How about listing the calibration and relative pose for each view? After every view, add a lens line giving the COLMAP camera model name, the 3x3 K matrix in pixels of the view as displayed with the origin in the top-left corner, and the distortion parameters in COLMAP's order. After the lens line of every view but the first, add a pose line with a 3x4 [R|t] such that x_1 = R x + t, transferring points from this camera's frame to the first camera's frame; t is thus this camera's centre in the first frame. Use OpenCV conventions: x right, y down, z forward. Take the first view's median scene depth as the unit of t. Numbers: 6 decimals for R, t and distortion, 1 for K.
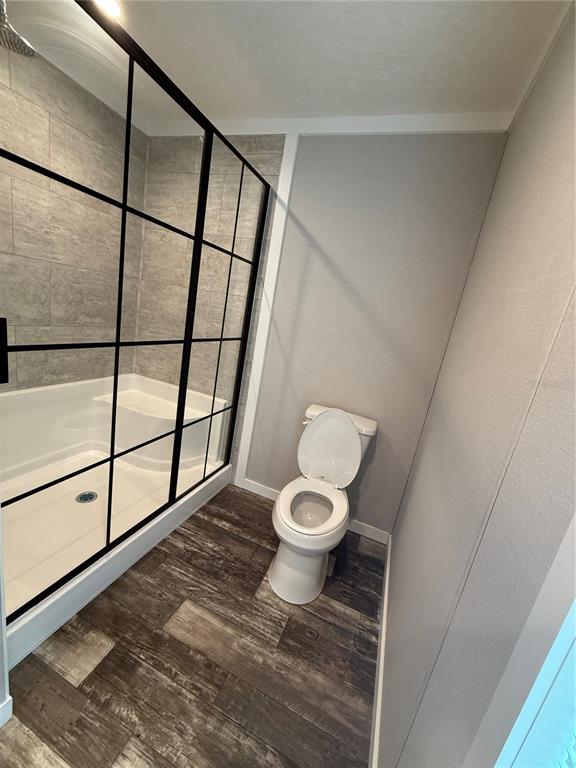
lens RADIAL K [[304.2, 0, 286.2], [0, 304.2, 387.0], [0, 0, 1]] dist [-0.001111, 0.000184]
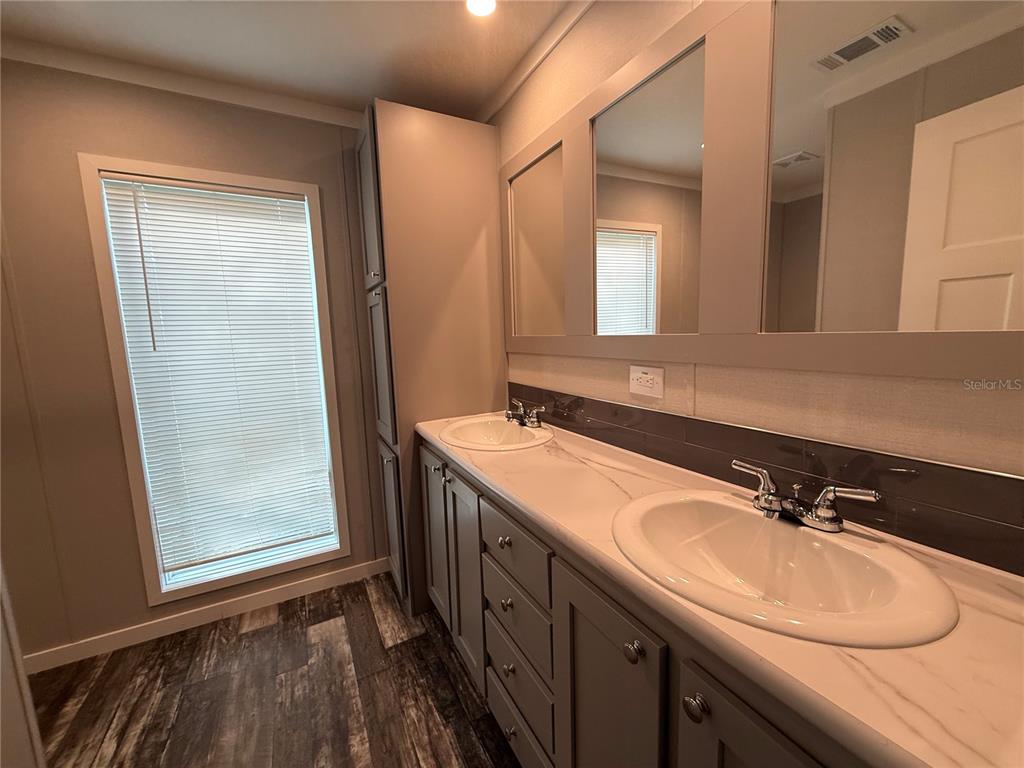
lens RADIAL K [[405.6, 0, 507.2], [0, 405.6, 385.4], [0, 0, 1]] dist [-0.001111, 0.000184]
pose [[-0.748769, -0.228617, 0.622157, -1.012456], [0.062358, 0.910176, 0.409501, -0.560493], [-0.659891, 0.345418, -0.667255, 1.594660]]
